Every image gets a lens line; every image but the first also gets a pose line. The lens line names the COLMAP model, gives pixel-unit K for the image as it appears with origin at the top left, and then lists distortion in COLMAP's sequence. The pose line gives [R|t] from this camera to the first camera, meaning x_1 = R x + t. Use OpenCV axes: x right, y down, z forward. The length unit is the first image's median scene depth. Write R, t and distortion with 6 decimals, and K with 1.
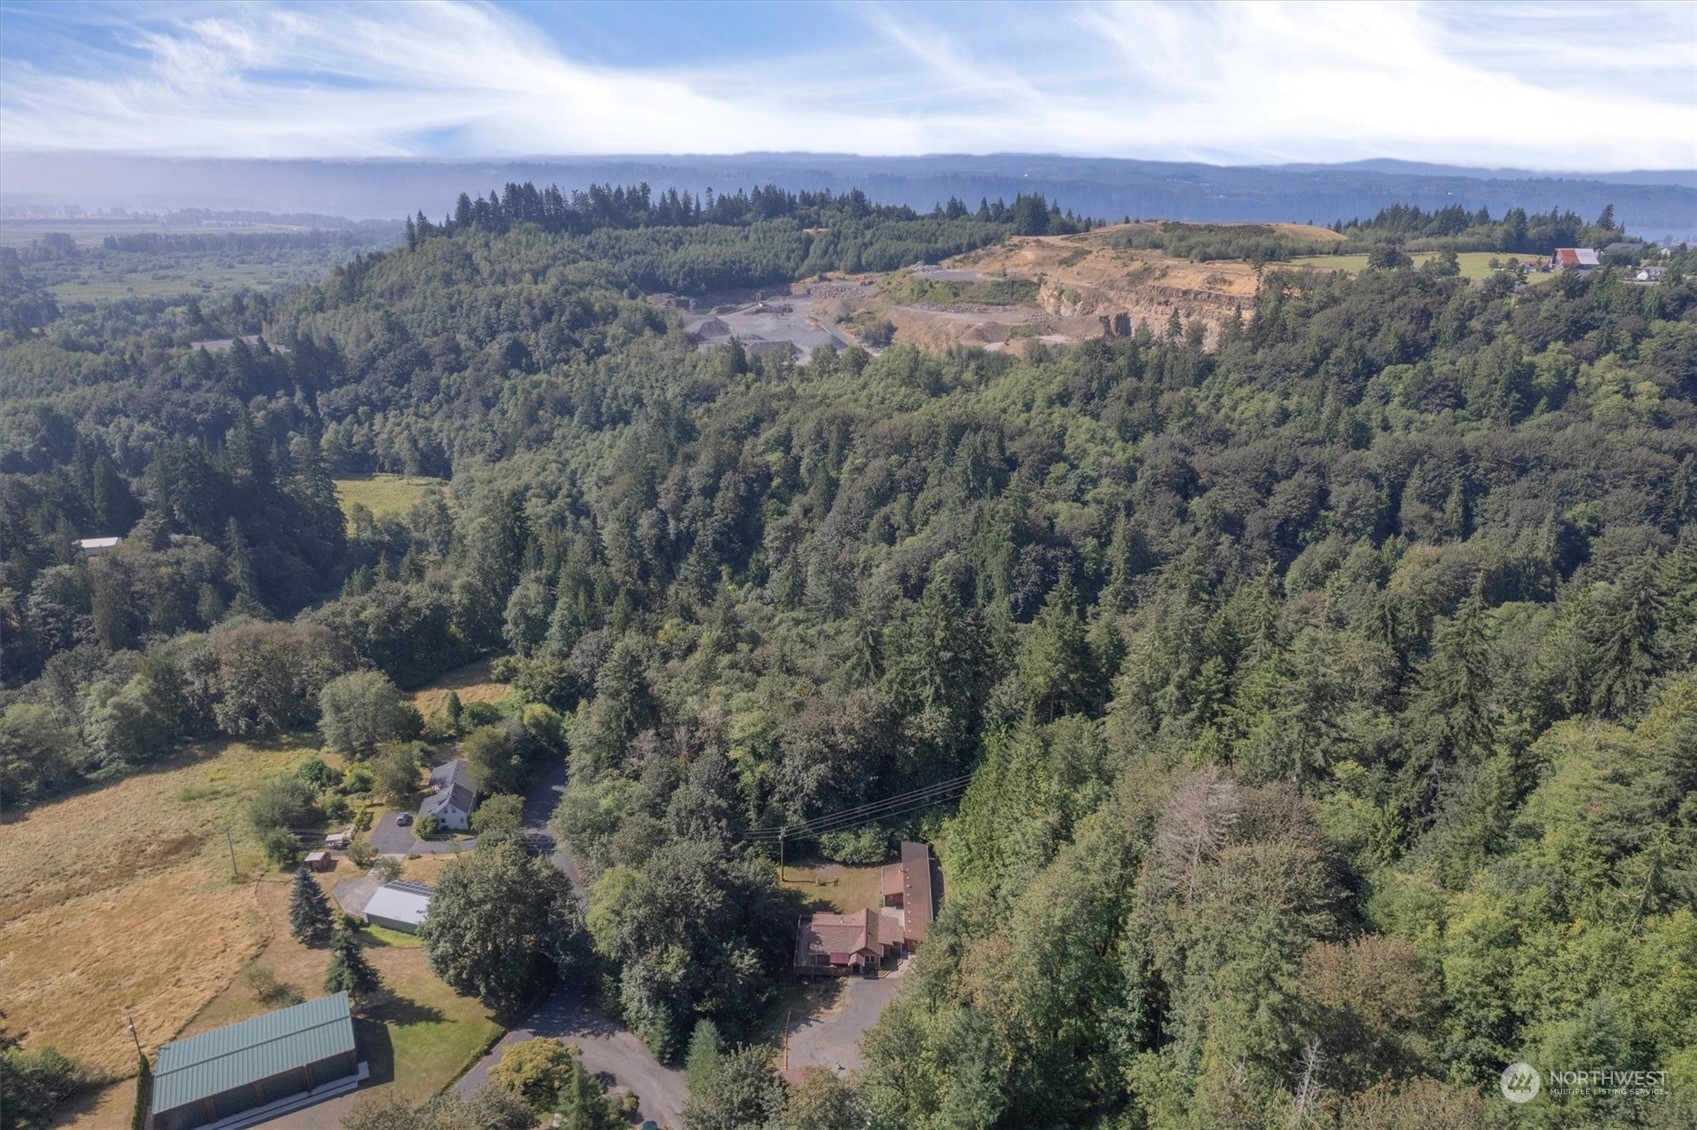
lens RADIAL K [[1058.8, 0, 848.5], [0, 1058.8, 565.0], [0, 0, 1]] dist [-0.006177, -0.001294]
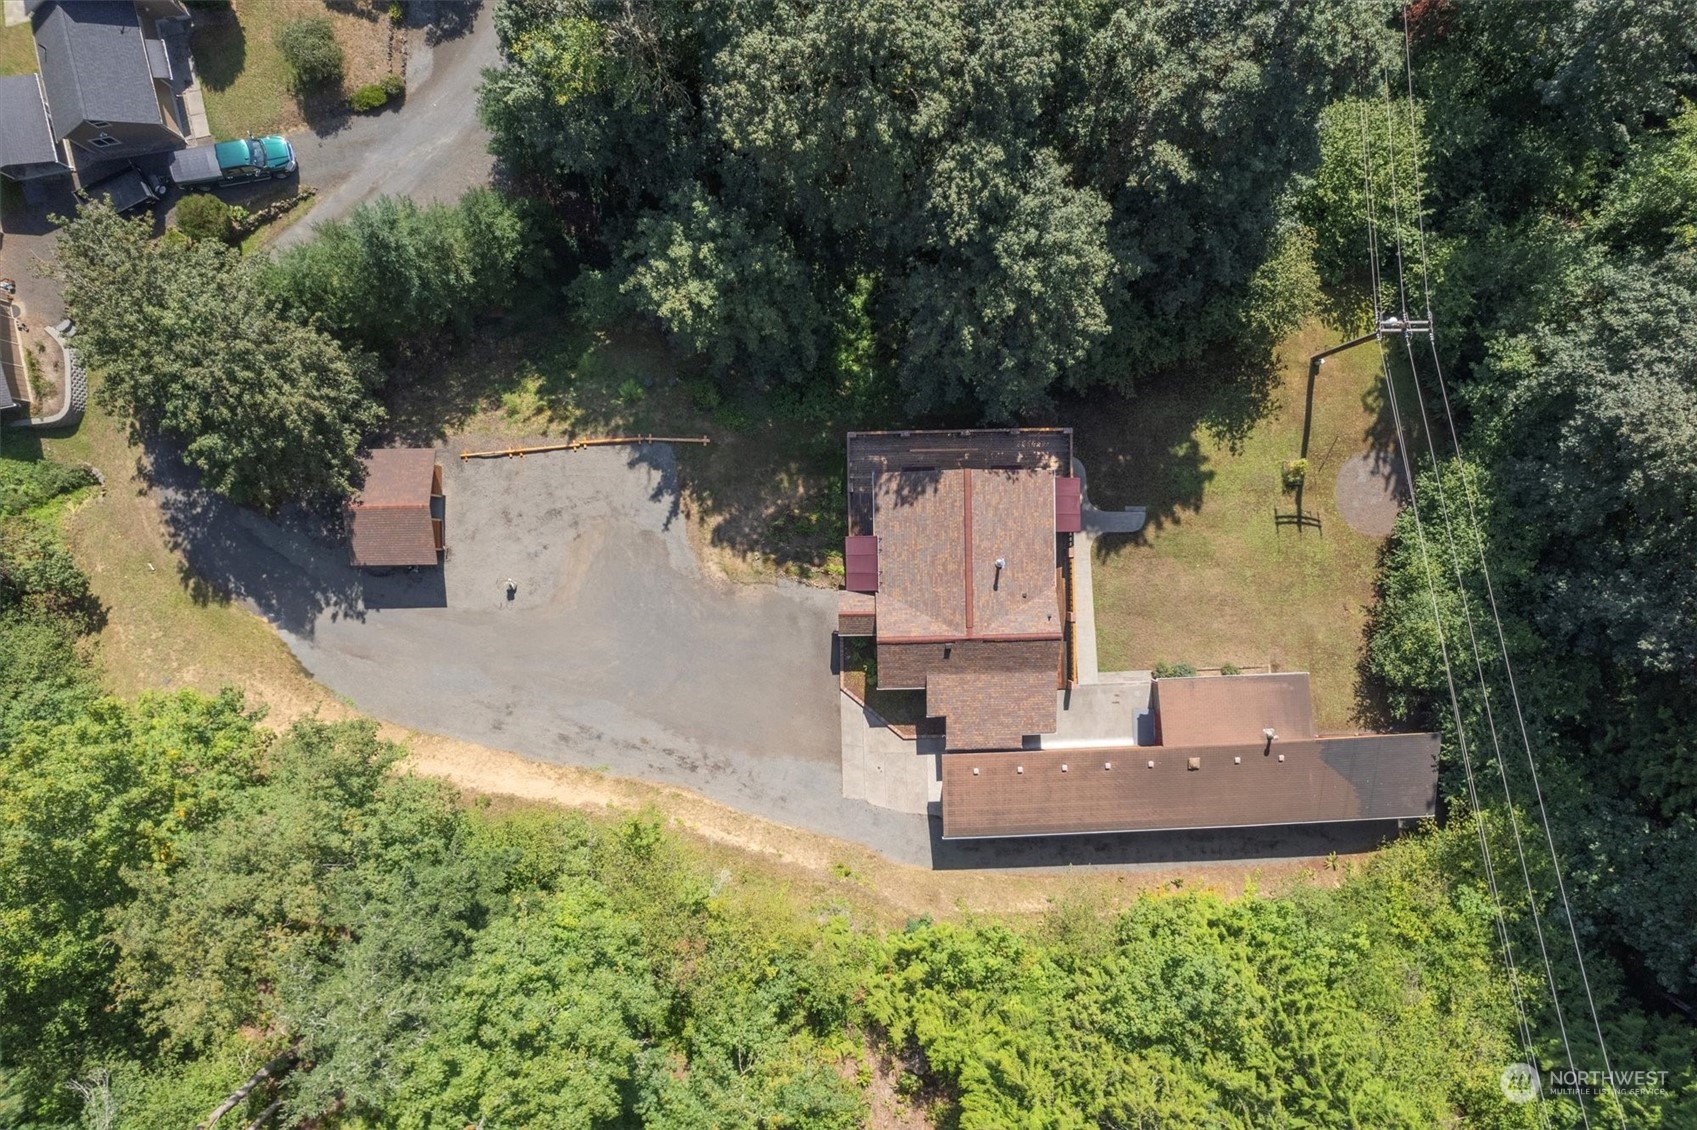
lens RADIAL K [[1058.8, 0, 848.5], [0, 1058.8, 565.0], [0, 0, 1]] dist [-0.006177, -0.001294]
pose [[0.055173, 0.998441, -0.008461, -0.003648], [-0.348077, 0.027175, 0.937072, 0.039924], [0.935841, -0.048756, 0.349033, 0.751873]]
